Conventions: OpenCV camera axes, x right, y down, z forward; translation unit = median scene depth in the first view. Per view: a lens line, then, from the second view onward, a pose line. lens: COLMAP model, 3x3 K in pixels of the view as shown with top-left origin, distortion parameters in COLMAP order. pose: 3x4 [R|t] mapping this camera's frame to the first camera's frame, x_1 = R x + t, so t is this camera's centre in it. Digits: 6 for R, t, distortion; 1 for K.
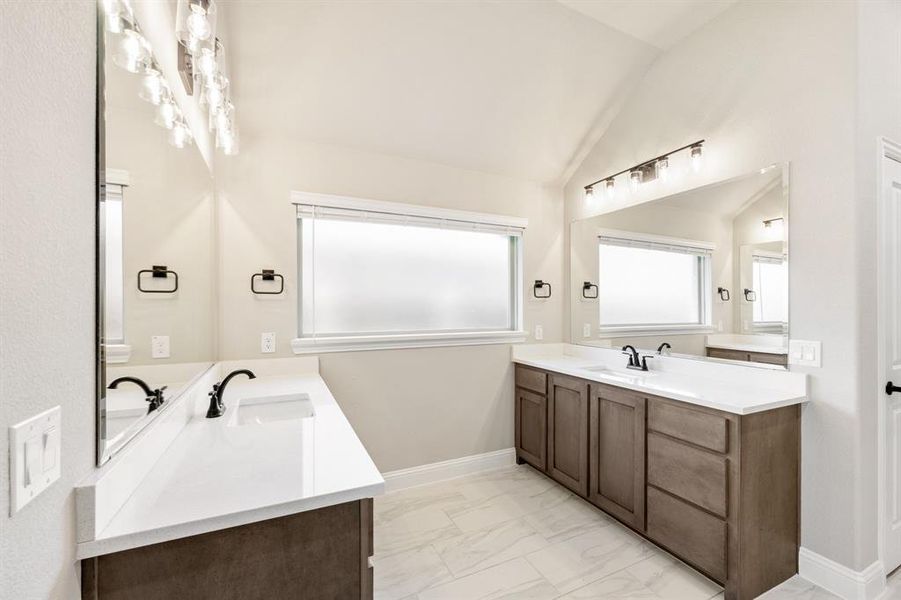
lens RADIAL K [[369.9, 0, 445.8], [0, 369.9, 306.4], [0, 0, 1]] dist [0.006962, 0.000156]
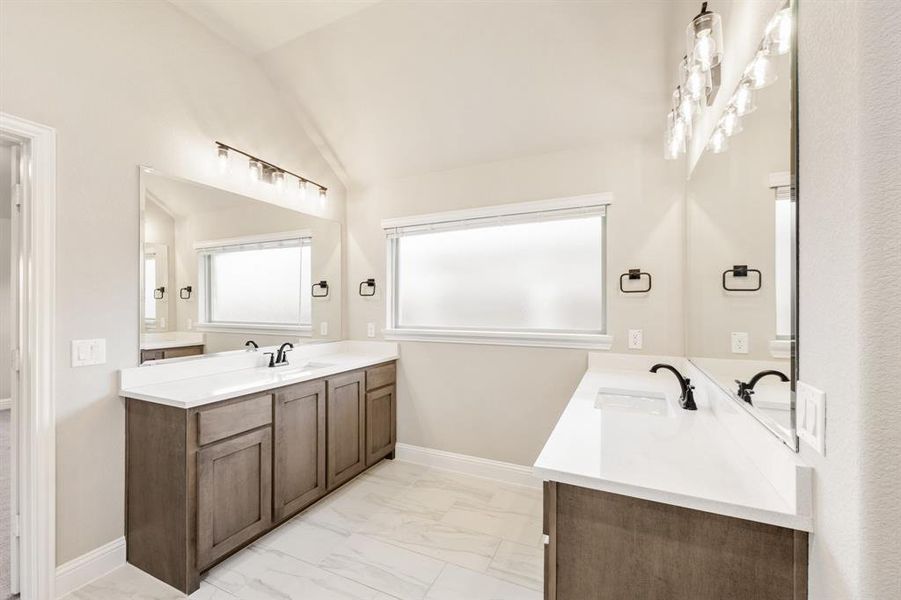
lens RADIAL K [[369.9, 0, 451.8], [0, 369.9, 301.1], [0, 0, 1]] dist [0.006962, 0.000156]
pose [[0.638464, -0.005381, -0.769633, 0.721473], [0.002540, 0.999985, -0.004885, -0.004694], [0.769648, 0.001164, 0.638468, 0.290969]]
